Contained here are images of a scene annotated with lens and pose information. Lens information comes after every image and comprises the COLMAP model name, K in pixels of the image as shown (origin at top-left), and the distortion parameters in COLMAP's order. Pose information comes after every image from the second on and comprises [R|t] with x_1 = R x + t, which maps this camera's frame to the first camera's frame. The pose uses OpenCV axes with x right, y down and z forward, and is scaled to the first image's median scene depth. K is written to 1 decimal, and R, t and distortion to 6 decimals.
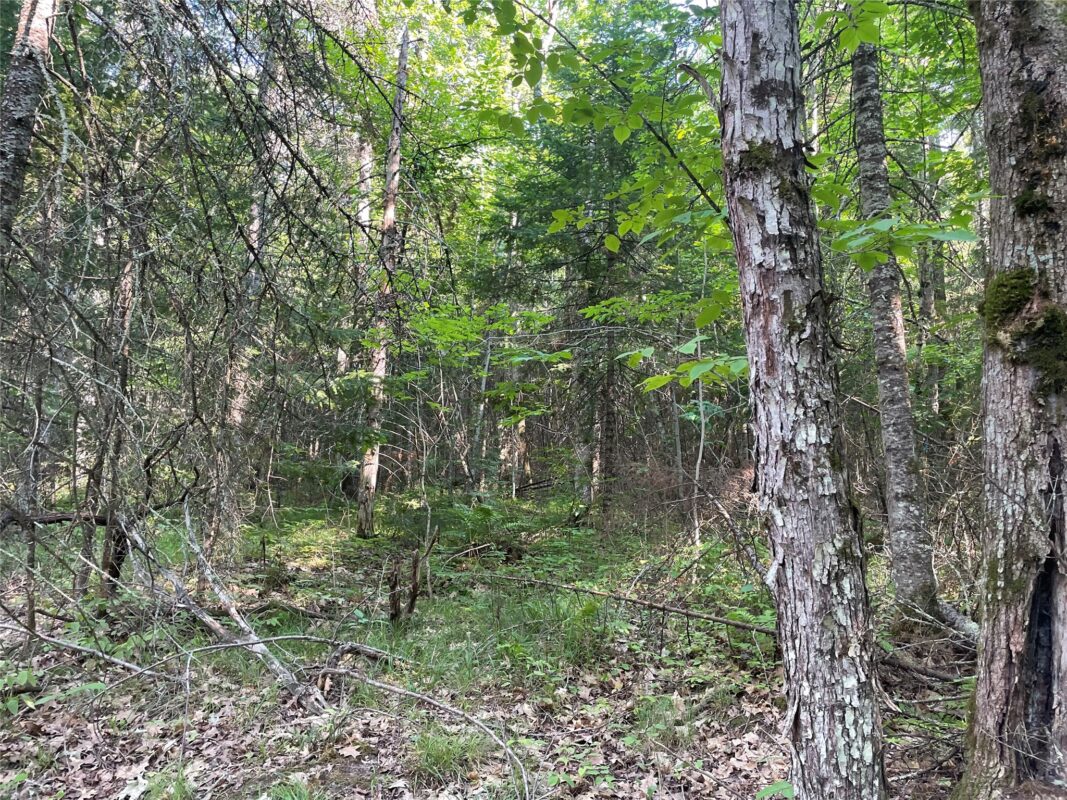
lens RADIAL K [[797.4, 0, 533.5], [0, 797.4, 400.0], [0, 0, 1]] dist [0.071740, -0.099822]
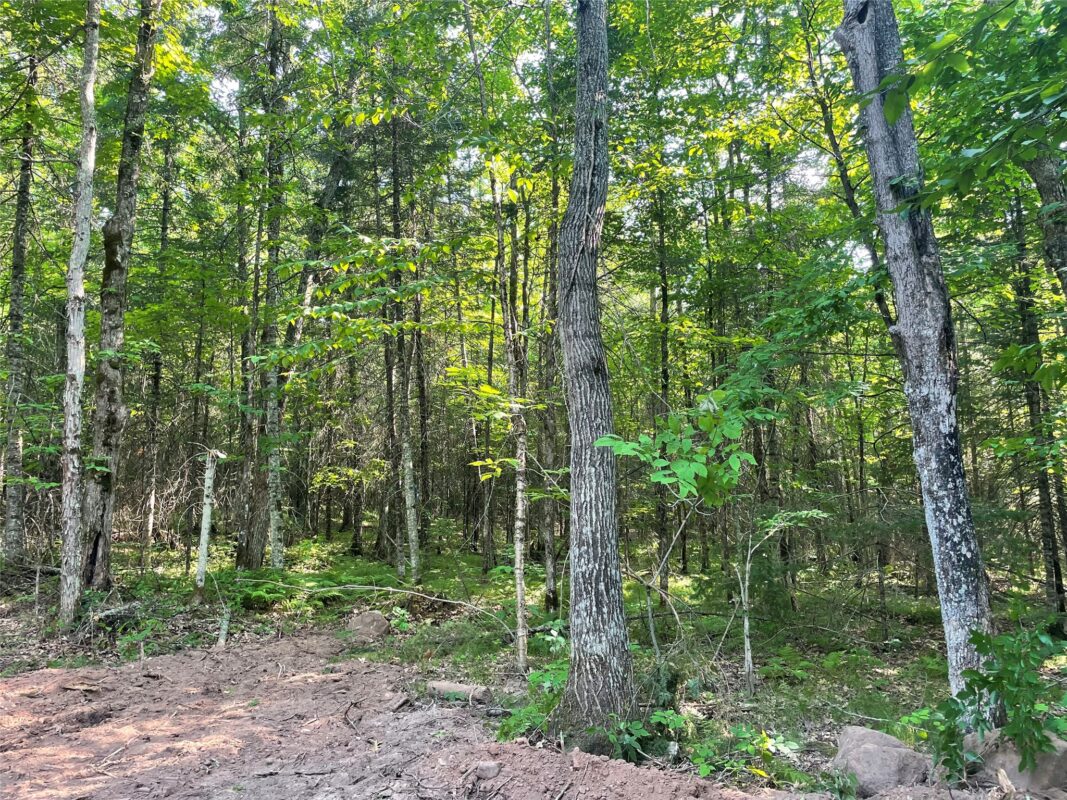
lens RADIAL K [[797.4, 0, 533.5], [0, 797.4, 400.0], [0, 0, 1]] dist [0.071740, -0.099822]
pose [[0.363359, 0.121633, 0.923675, -3.382102], [-0.102589, 0.990635, -0.090094, -0.450872], [-0.925984, -0.062023, 0.372434, -3.526728]]
